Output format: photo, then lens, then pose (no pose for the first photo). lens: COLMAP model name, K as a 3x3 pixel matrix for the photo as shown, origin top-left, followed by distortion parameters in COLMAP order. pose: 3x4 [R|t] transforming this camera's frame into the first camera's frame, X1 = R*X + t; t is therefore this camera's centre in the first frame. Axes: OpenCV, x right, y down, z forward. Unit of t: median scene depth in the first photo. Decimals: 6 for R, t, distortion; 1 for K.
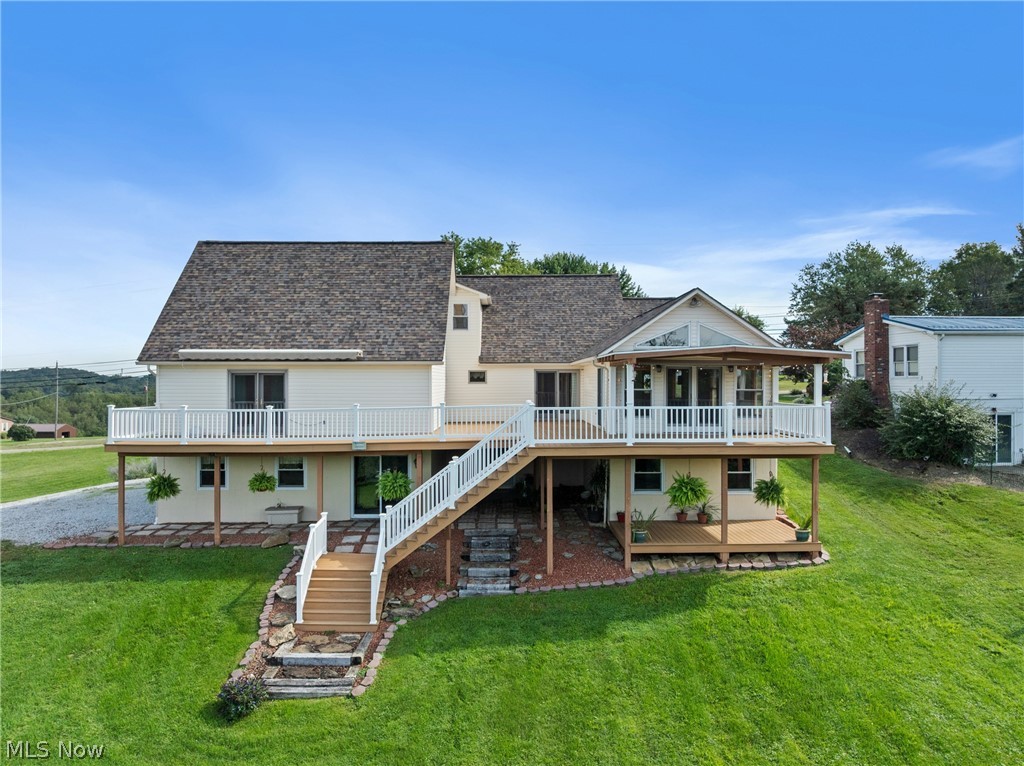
lens RADIAL K [[721.2, 0, 512.0], [0, 721.2, 383.0], [0, 0, 1]] dist [-0.043053, 0.002698]
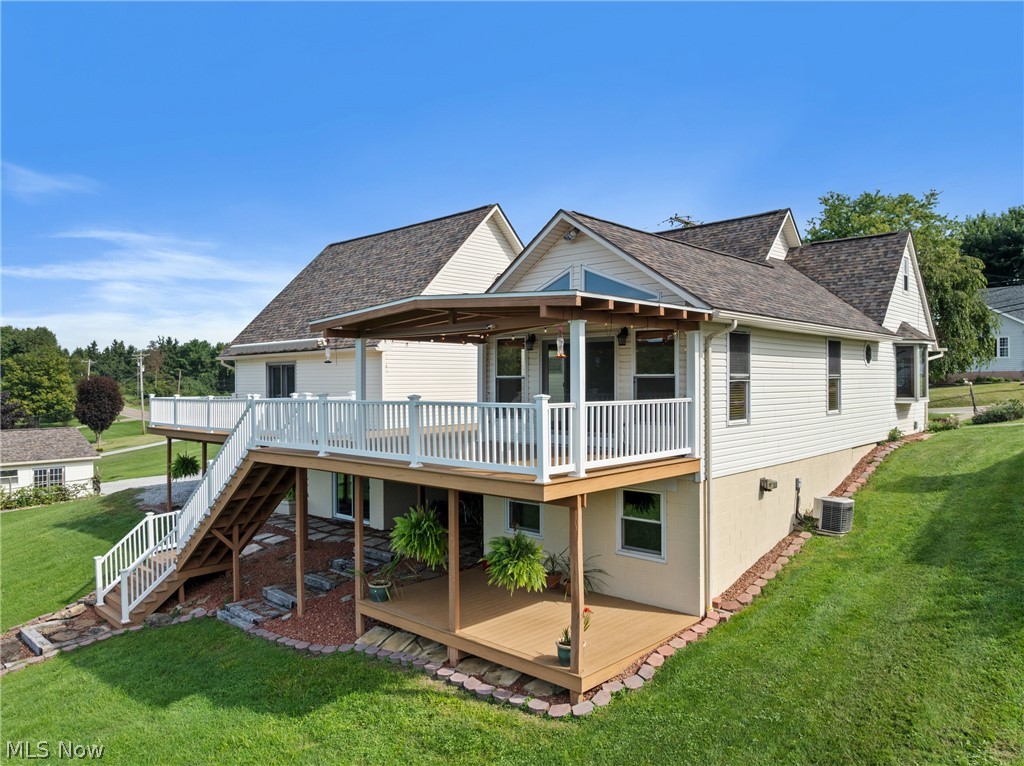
lens RADIAL K [[721.2, 0, 512.0], [0, 721.2, 383.0], [0, 0, 1]] dist [-0.043053, 0.002698]
pose [[0.712003, -0.007151, -0.702140, 0.608368], [0.011186, 0.999937, 0.001158, 0.014871], [0.702088, -0.008679, 0.712038, 0.500494]]
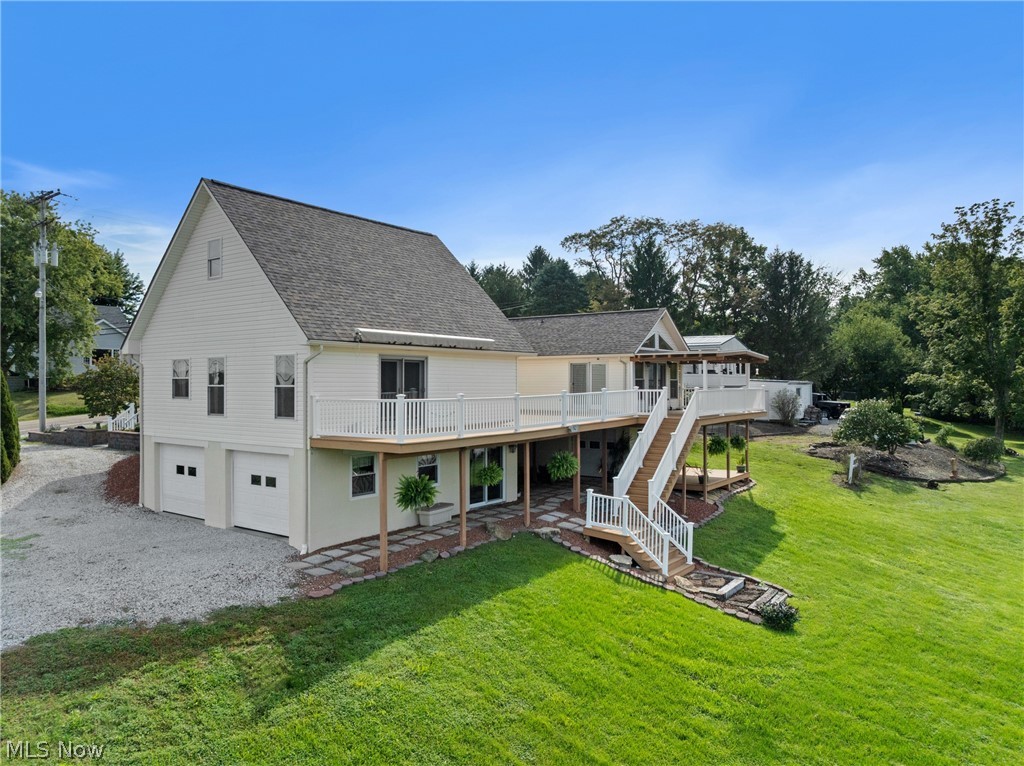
lens RADIAL K [[721.2, 0, 512.0], [0, 721.2, 383.0], [0, 0, 1]] dist [-0.043053, 0.002698]
pose [[0.600799, 0.002250, 0.799397, -0.987170], [-0.000967, 0.999997, -0.002088, 0.017656], [-0.799399, 0.000482, 0.600800, 0.360015]]
